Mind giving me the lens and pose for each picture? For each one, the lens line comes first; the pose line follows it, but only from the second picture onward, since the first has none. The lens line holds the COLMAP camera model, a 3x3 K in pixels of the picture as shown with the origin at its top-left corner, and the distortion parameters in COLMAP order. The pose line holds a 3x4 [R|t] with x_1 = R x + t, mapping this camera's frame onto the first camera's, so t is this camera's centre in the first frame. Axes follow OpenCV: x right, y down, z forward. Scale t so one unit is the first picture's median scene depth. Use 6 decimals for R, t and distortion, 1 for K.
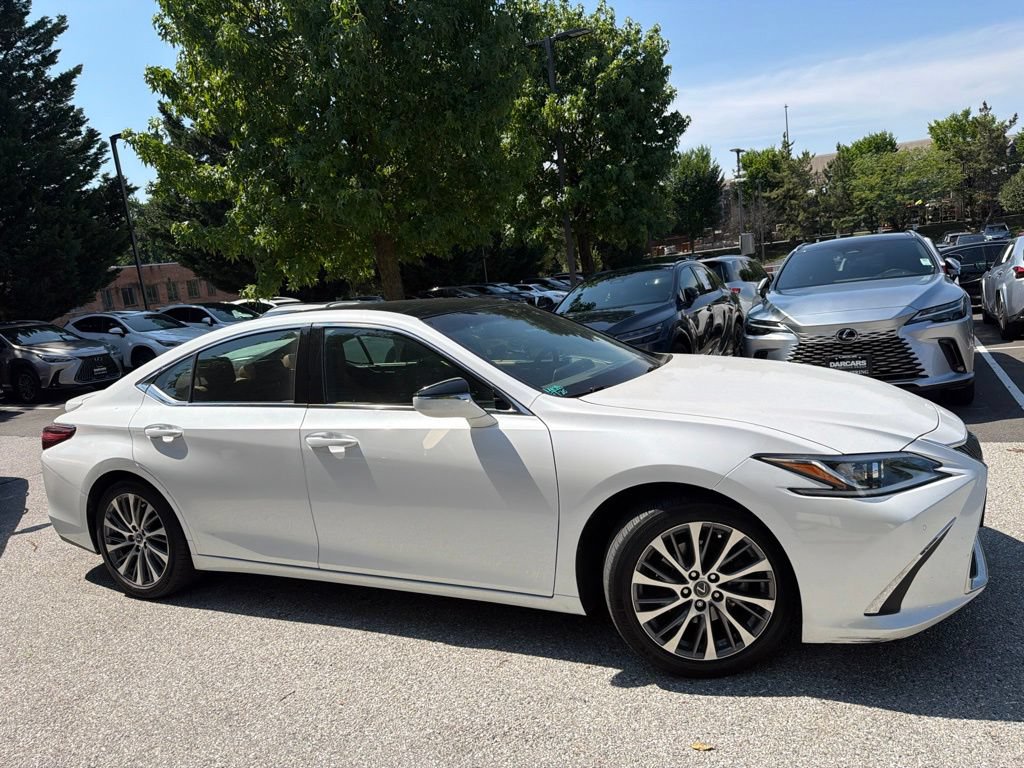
lens RADIAL K [[737.2, 0, 516.5], [0, 737.2, 364.7], [0, 0, 1]] dist [0.024704, -0.037077]
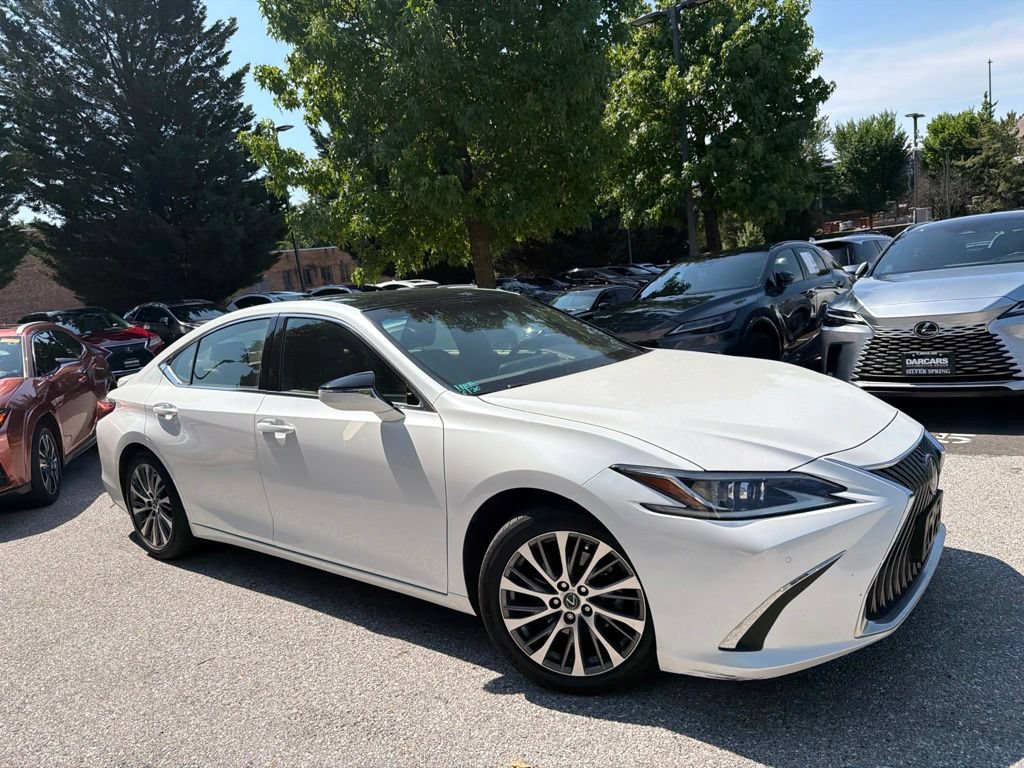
lens RADIAL K [[736.1, 0, 517.0], [0, 736.1, 373.1], [0, 0, 1]] dist [0.035416, -0.049705]
pose [[0.975063, 0.030342, -0.219846, 0.293837], [-0.021987, 0.998944, 0.040350, -0.021757], [0.220838, -0.034510, 0.974700, 0.050079]]
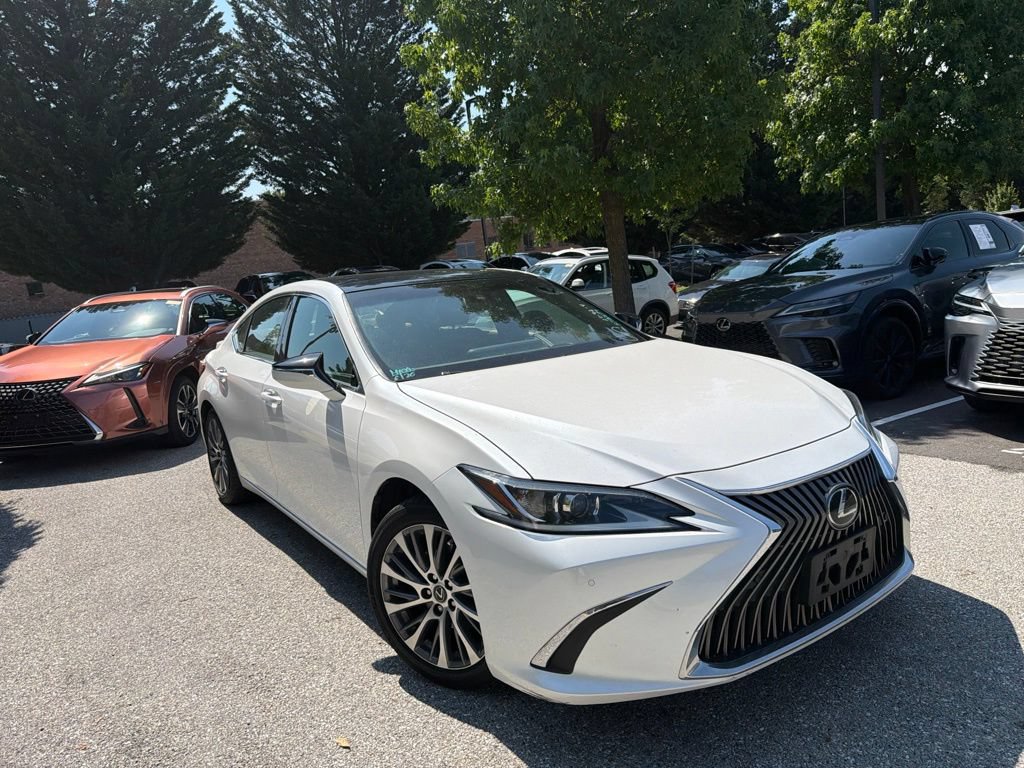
lens RADIAL K [[735.5, 0, 517.3], [0, 735.5, 368.9], [0, 0, 1]] dist [0.037240, -0.054078]
pose [[0.872096, 0.091061, -0.480788, 0.592645], [-0.052934, 0.994322, 0.092309, -0.061947], [0.486464, -0.055053, 0.871965, 0.177014]]
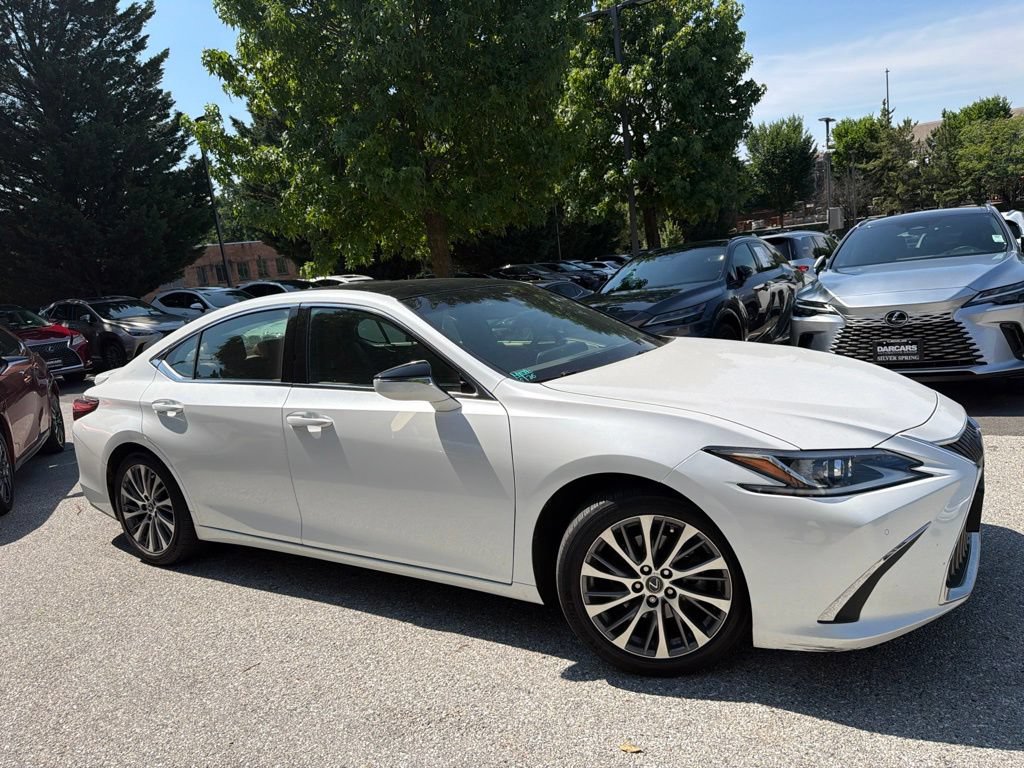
lens RADIAL K [[735.5, 0, 517.3], [0, 735.5, 368.9], [0, 0, 1]] dist [0.037240, -0.054078]
pose [[0.993610, 0.016471, -0.111659, 0.135275], [-0.012389, 0.999233, 0.037152, -0.007604], [0.112185, -0.035532, 0.993052, 0.029444]]
